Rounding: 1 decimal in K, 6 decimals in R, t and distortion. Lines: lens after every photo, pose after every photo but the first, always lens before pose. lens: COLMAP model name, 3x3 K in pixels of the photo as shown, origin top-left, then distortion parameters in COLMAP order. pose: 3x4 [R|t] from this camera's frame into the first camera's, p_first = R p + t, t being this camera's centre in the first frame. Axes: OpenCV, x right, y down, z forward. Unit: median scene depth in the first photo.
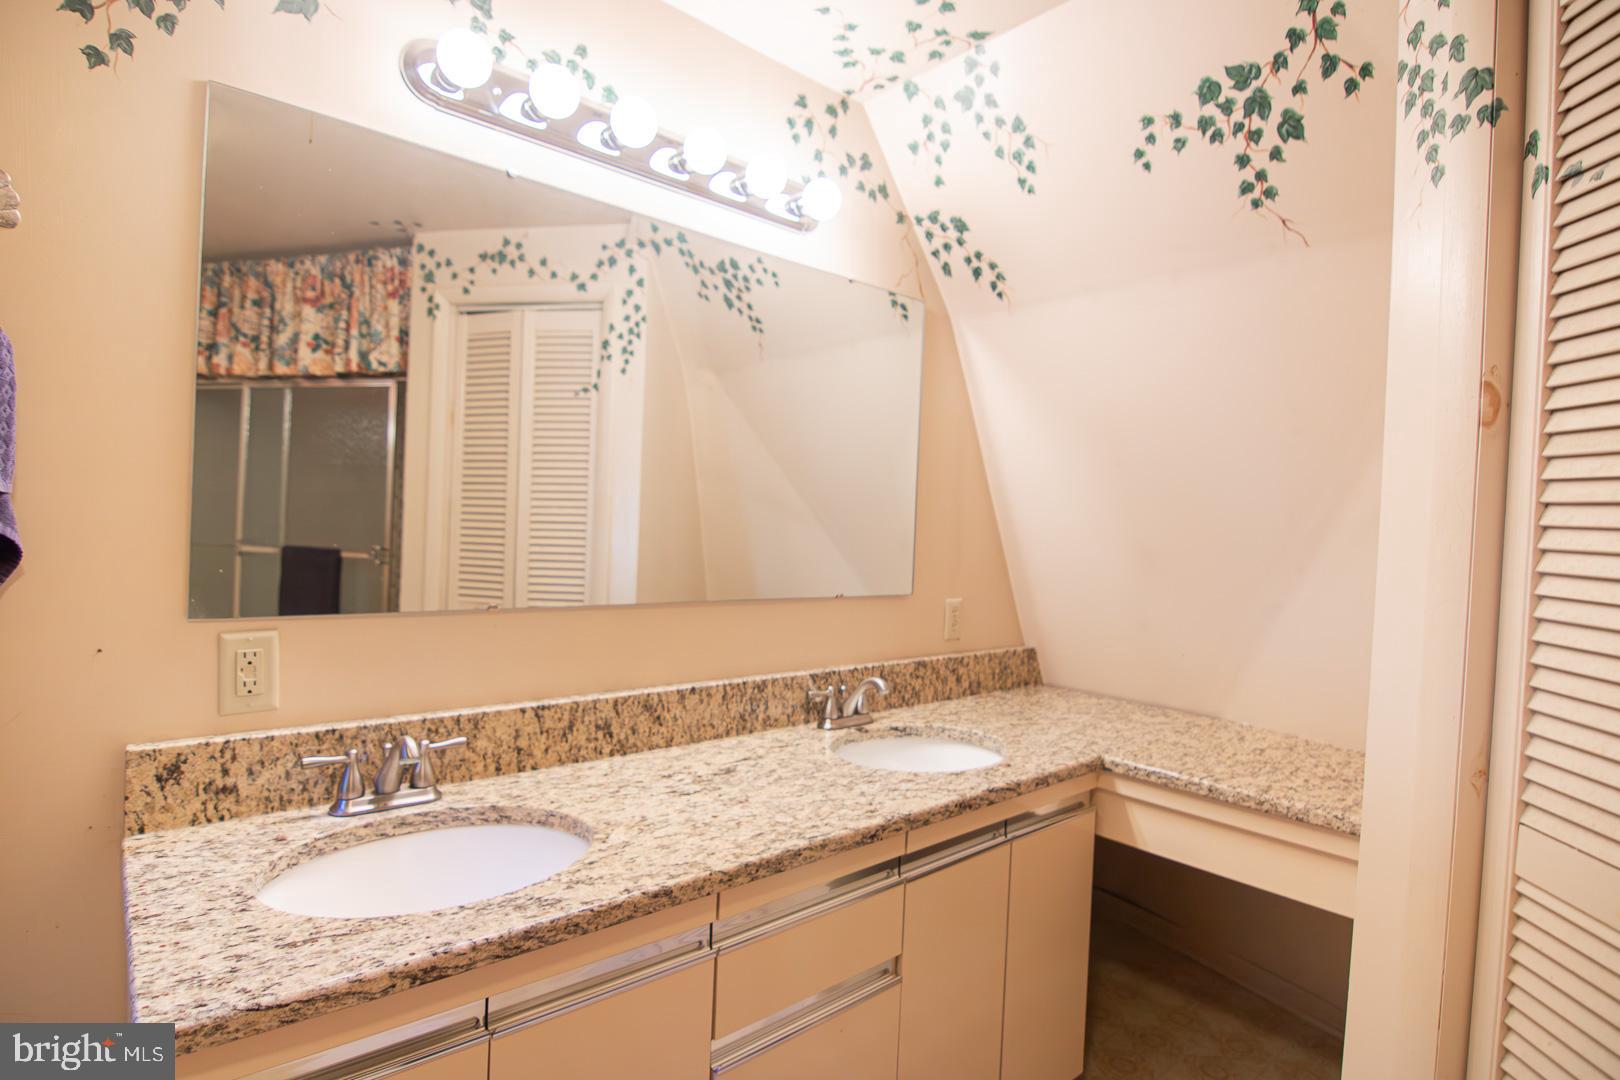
lens RADIAL K [[816.7, 0, 807.5], [0, 816.7, 533.6], [0, 0, 1]] dist [-0.005606, -0.013480]
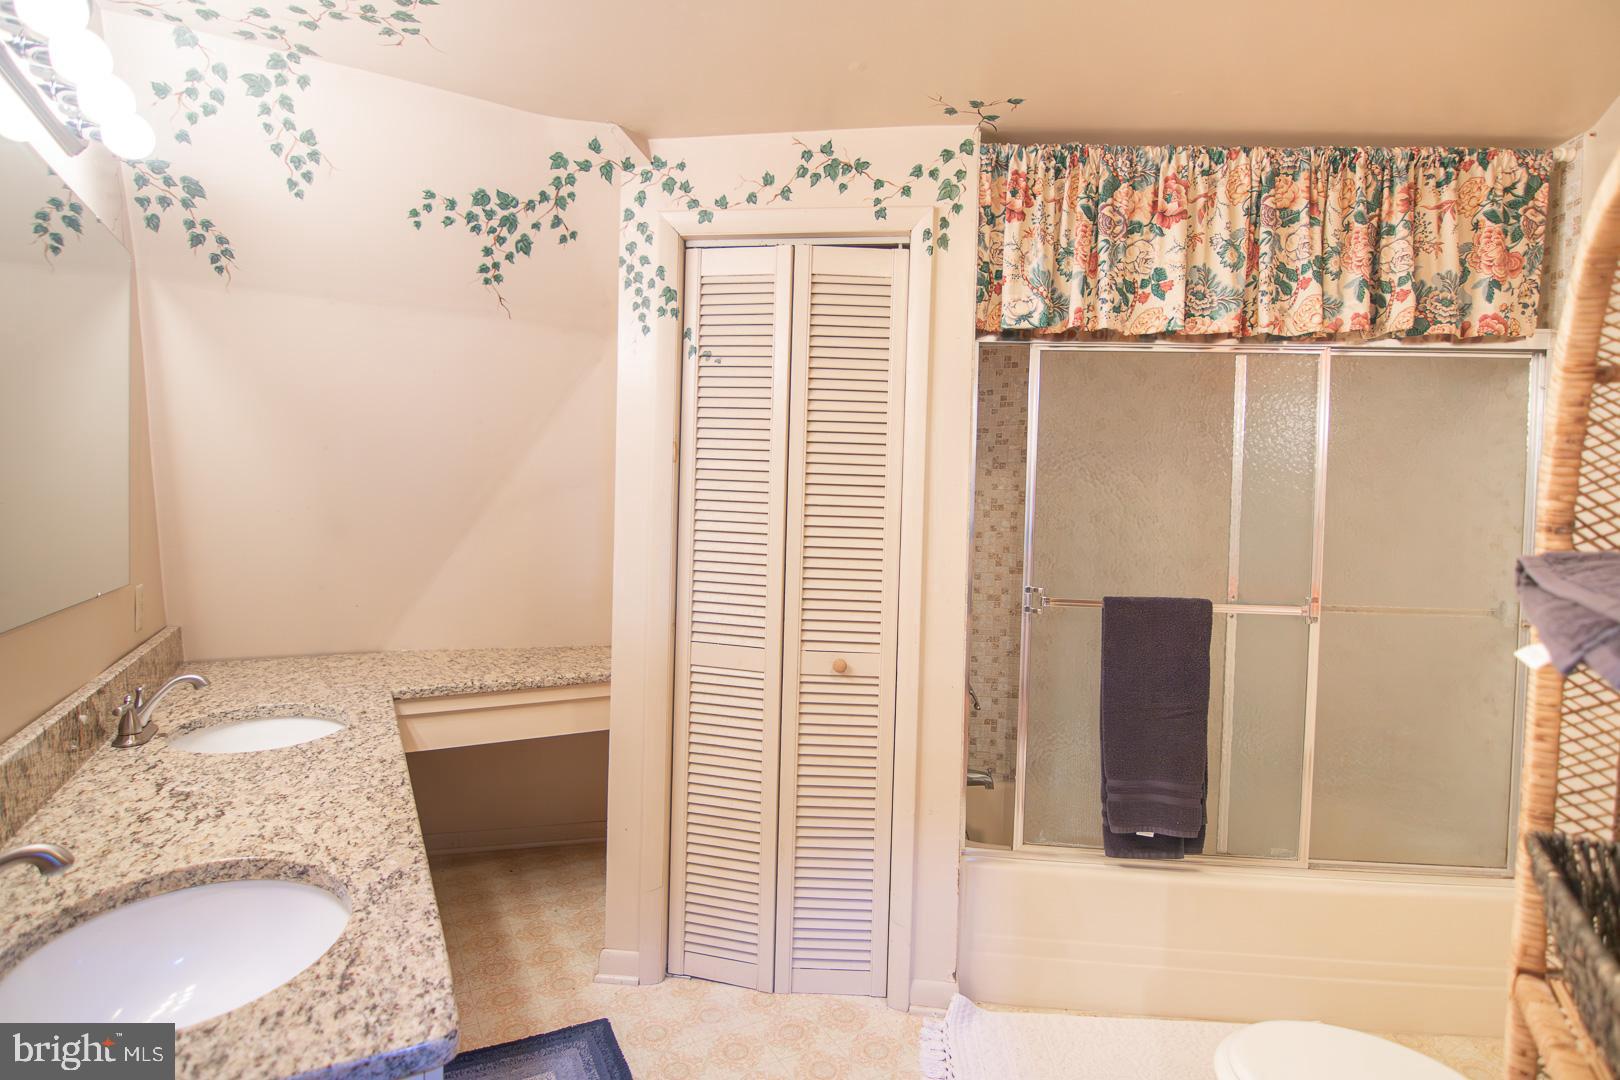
lens RADIAL K [[816.7, 0, 807.5], [0, 816.7, 533.6], [0, 0, 1]] dist [-0.005606, -0.013480]
pose [[0.208190, -0.066601, 0.975818, -0.823374], [-0.006747, 0.997557, 0.069524, -0.067191], [-0.978065, -0.021058, 0.207232, 0.141149]]
